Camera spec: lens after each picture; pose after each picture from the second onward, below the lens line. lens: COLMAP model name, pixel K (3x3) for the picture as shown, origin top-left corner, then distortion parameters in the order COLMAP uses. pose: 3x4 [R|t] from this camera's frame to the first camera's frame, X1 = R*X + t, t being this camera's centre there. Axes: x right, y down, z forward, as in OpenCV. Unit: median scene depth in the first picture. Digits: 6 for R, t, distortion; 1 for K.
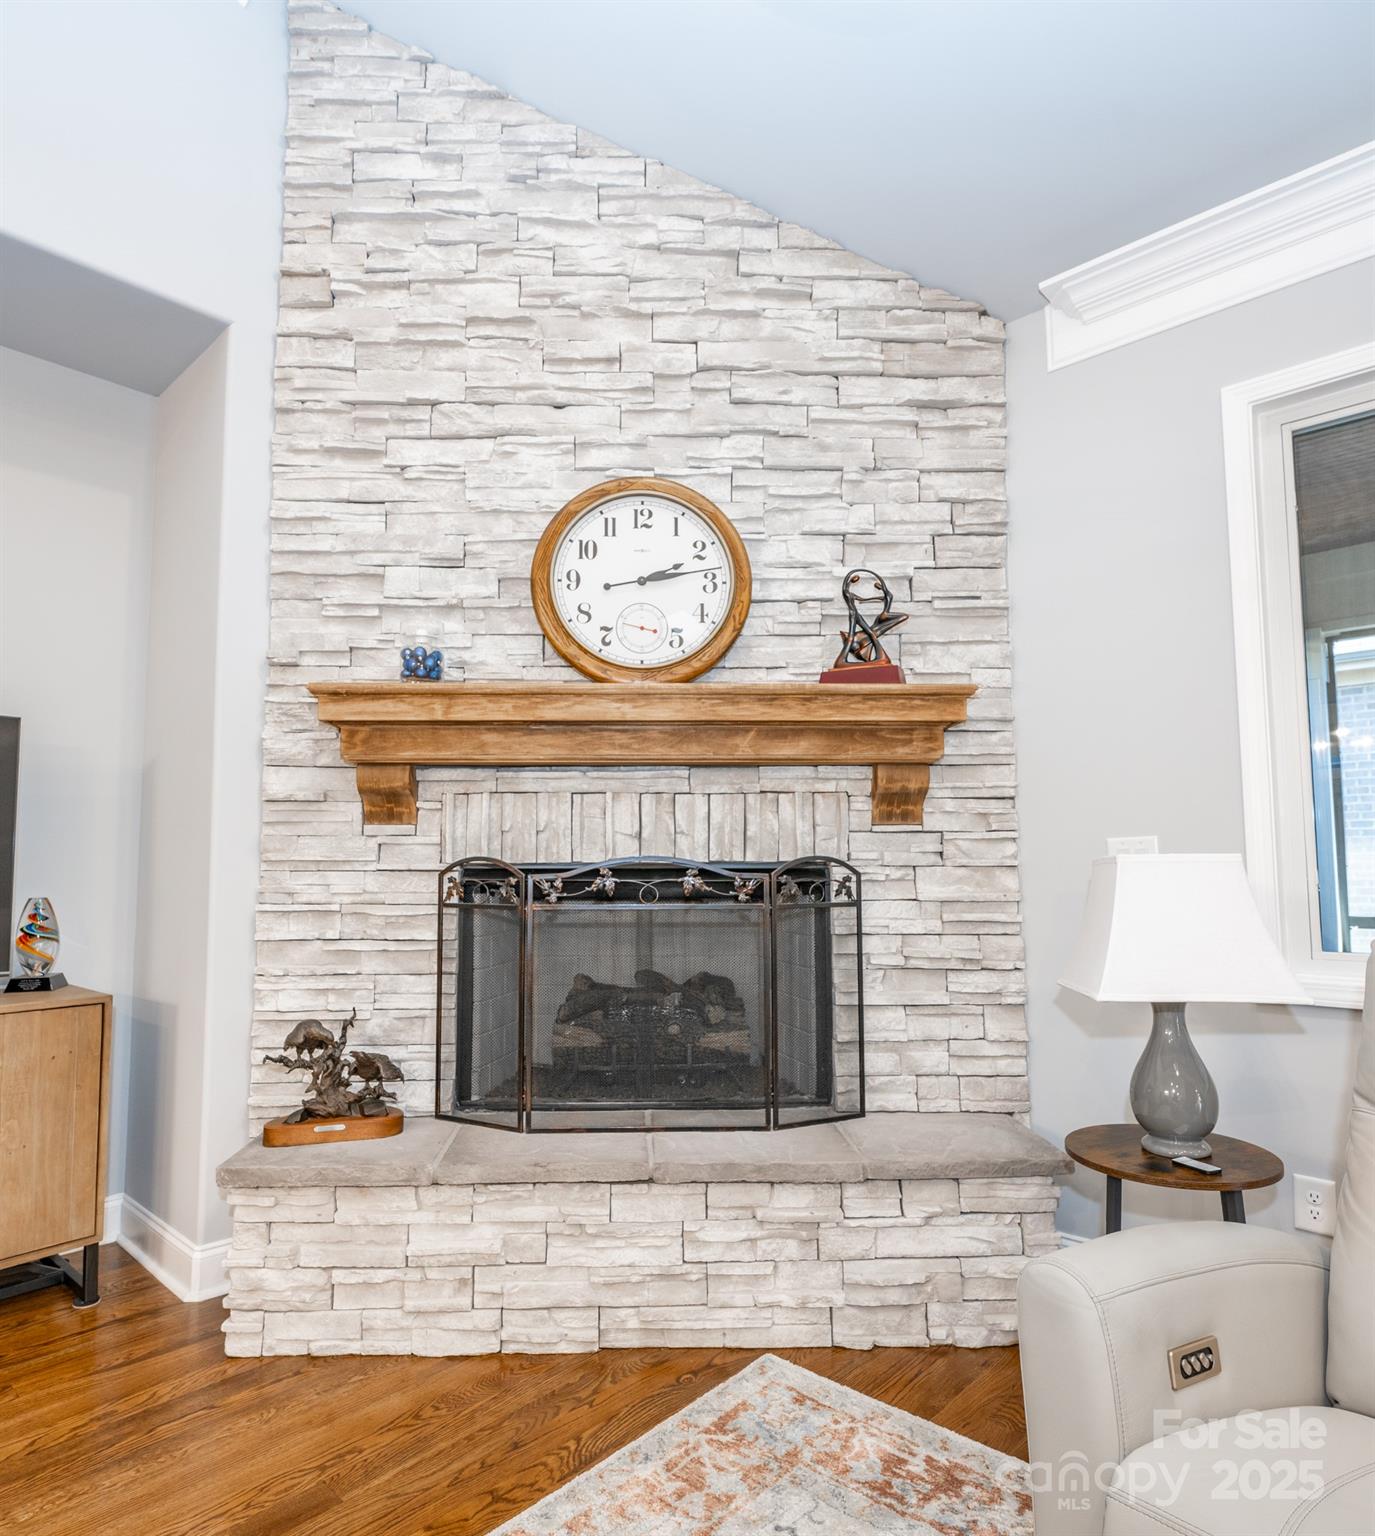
lens RADIAL K [[933.8, 0, 658.9], [0, 933.8, 787.8], [0, 0, 1]] dist [-0.001243, -0.000598]
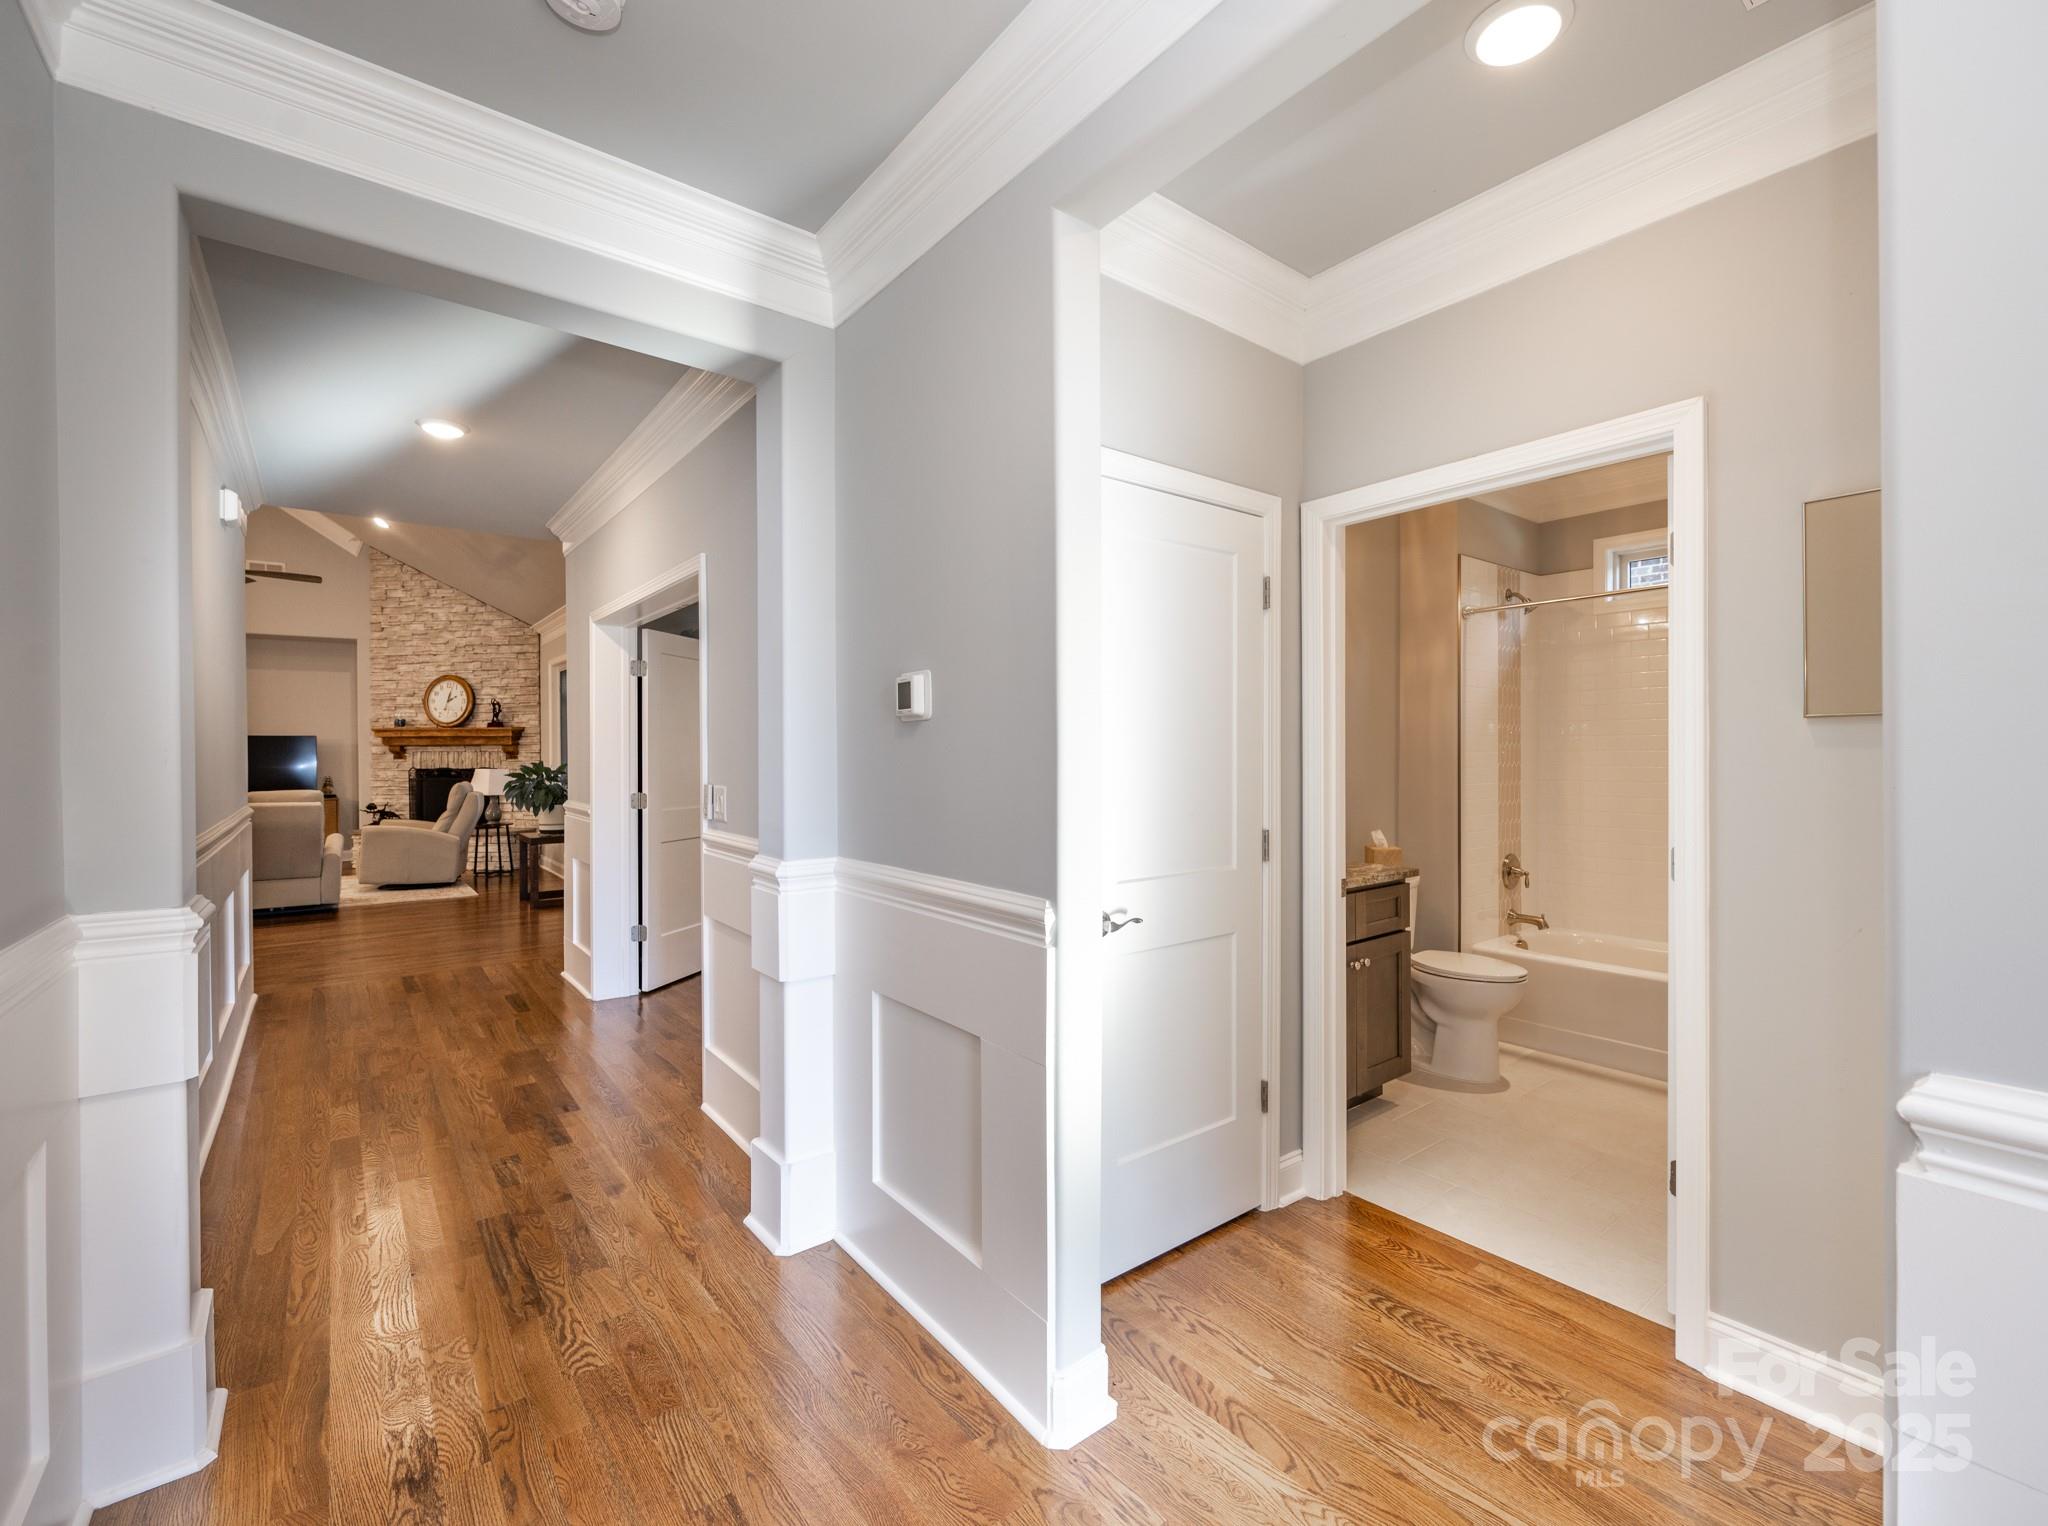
lens RADIAL K [[881.0, 0, 1033.0], [0, 881.0, 761.1], [0, 0, 1]] dist [0.001376, 0.000646]
pose [[0.989651, 0.000522, -0.143494, 3.063860], [0.011557, 0.996455, 0.083331, -0.248407], [0.143028, -0.084127, 0.986137, -2.471726]]
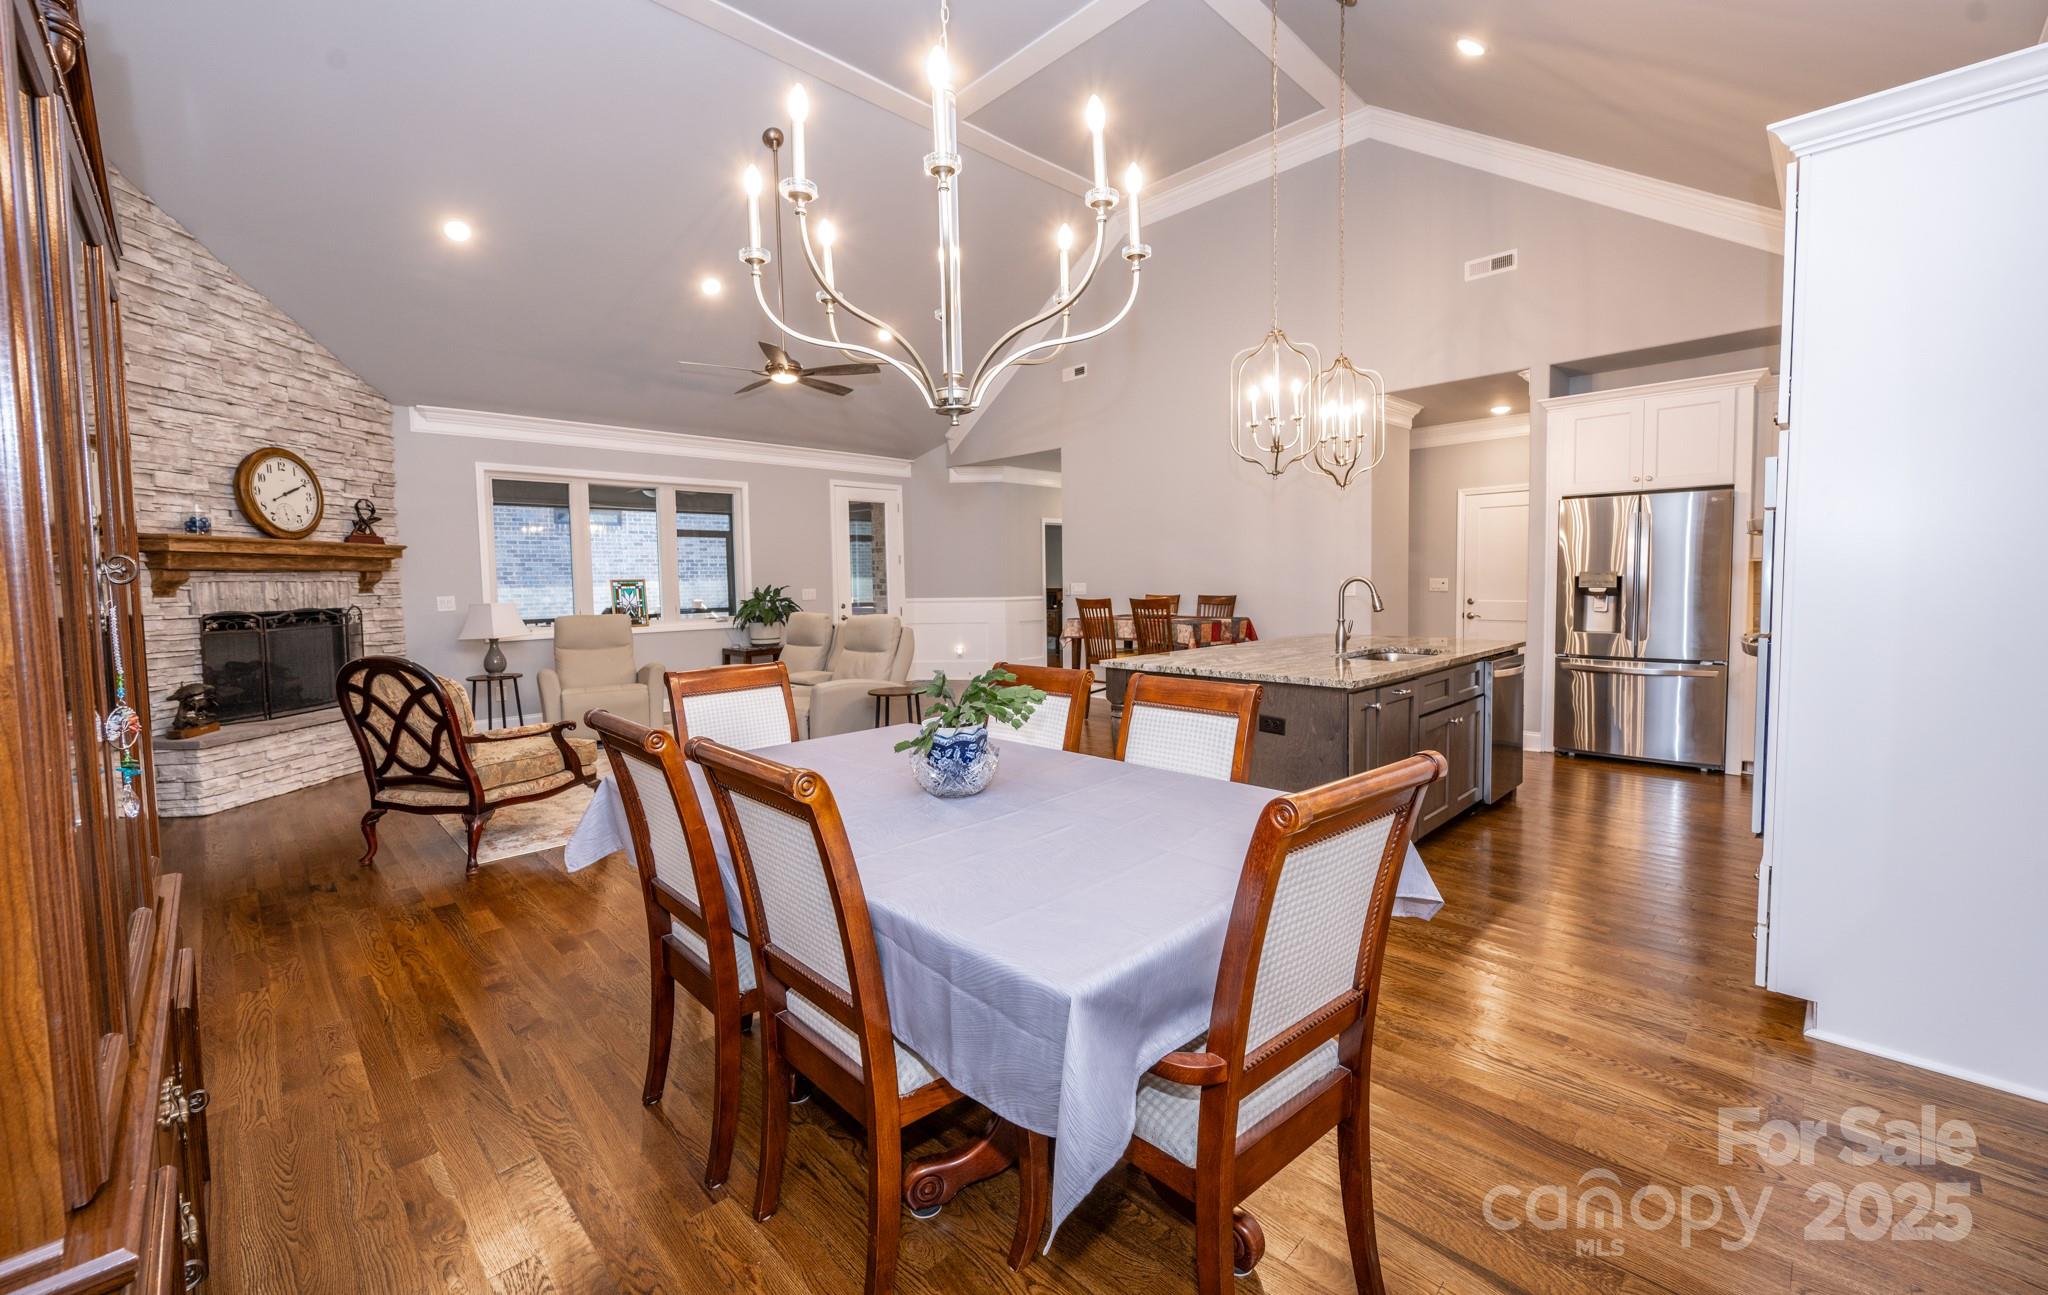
lens RADIAL K [[807.5, 0, 1026.0], [0, 807.5, 633.6], [0, 0, 1]] dist [-0.008377, -0.000028]
pose [[0.031973, -0.066826, 0.997252, -2.009379], [-0.063479, 0.995612, 0.068751, -0.124575], [-0.997471, -0.065503, 0.027591, -0.971403]]
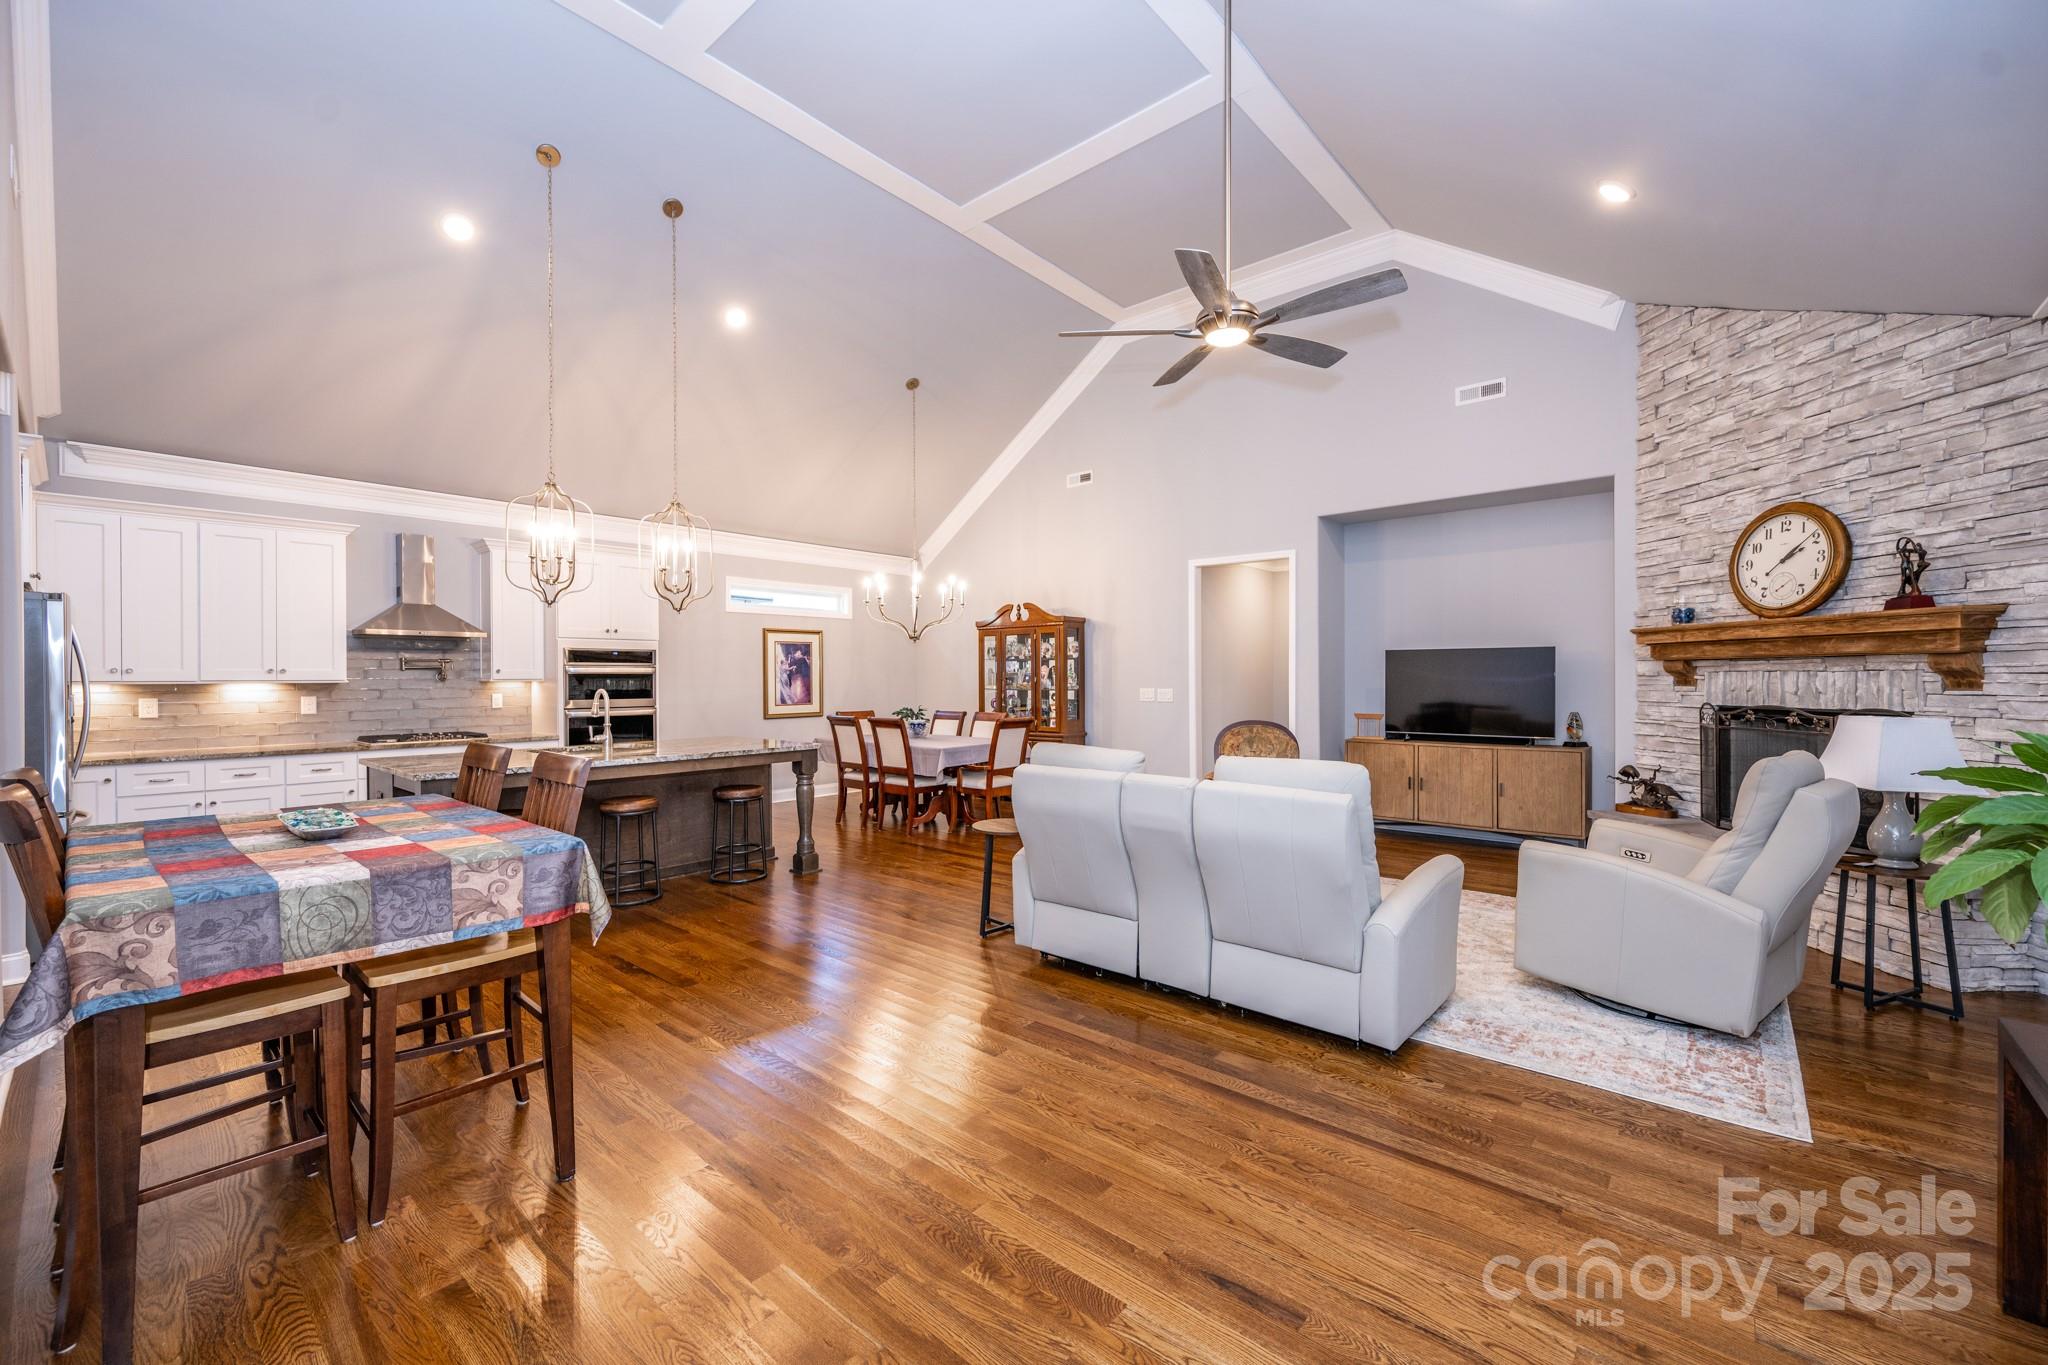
lens RADIAL K [[818.0, 0, 1028.2], [0, 818.0, 687.3], [0, 0, 1]] dist [-0.004525, -0.000299]
pose [[0.040084, 0.015474, -0.999076, 1.558806], [0.081224, 0.996521, 0.018694, -0.118371], [0.995889, -0.081899, 0.038688, -0.609101]]
